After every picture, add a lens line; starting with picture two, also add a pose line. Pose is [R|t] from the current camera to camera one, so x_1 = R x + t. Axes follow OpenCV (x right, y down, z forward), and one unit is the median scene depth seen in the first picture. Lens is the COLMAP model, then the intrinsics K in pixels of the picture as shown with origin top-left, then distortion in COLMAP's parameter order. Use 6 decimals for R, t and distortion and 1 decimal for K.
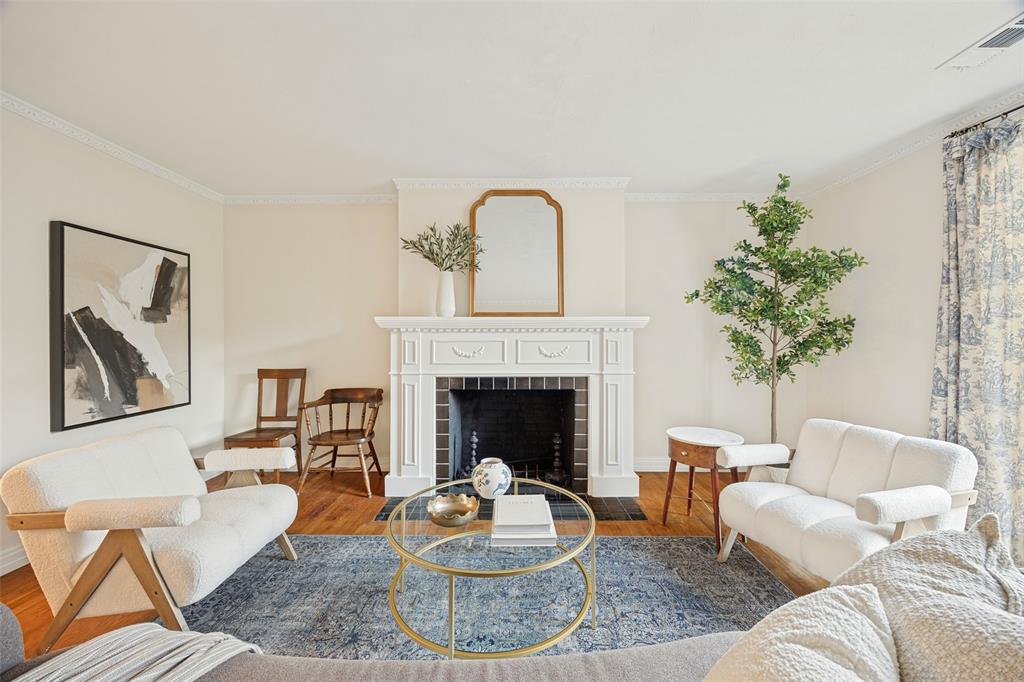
lens RADIAL K [[397.9, 0, 504.4], [0, 397.9, 330.4], [0, 0, 1]] dist [-0.001148, 0.000919]
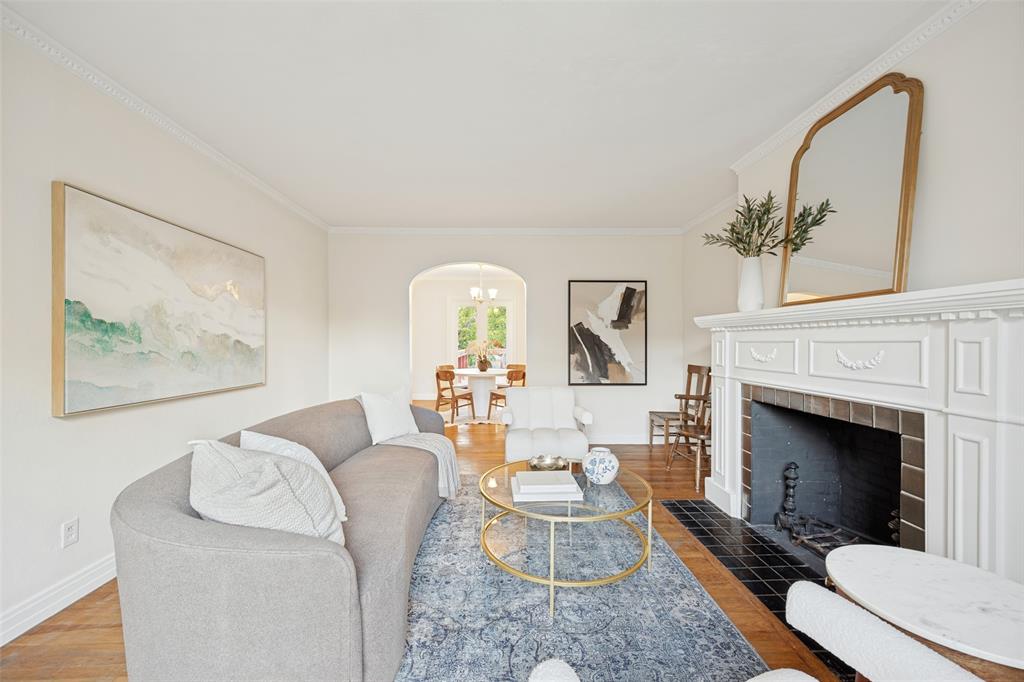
lens RADIAL K [[397.9, 0, 502.4], [0, 397.9, 342.3], [0, 0, 1]] dist [-0.001148, 0.000919]
pose [[0.037098, 0.004107, -0.999303, 0.680638], [0.009833, 0.999942, 0.004474, 0.020384], [0.999263, -0.009993, 0.037056, 0.461323]]
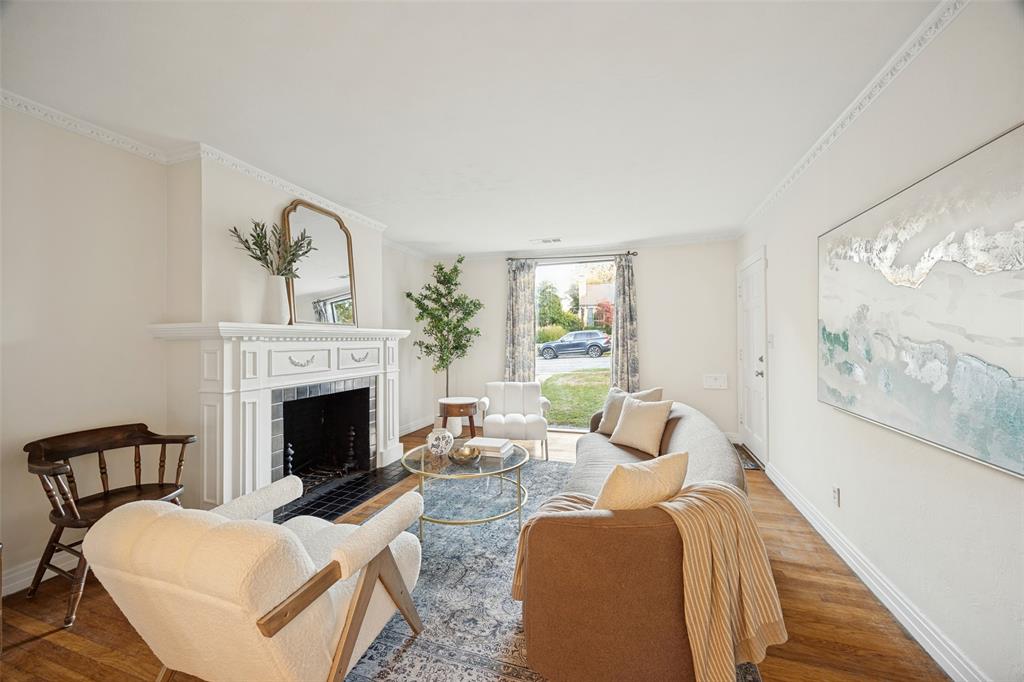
lens RADIAL K [[397.9, 0, 510.8], [0, 397.9, 337.4], [0, 0, 1]] dist [-0.001148, 0.000919]
pose [[0.296544, 0.008859, 0.954978, -0.892613], [-0.005332, 0.999957, -0.007621, 0.000618], [-0.955004, -0.002832, 0.296578, 0.211970]]
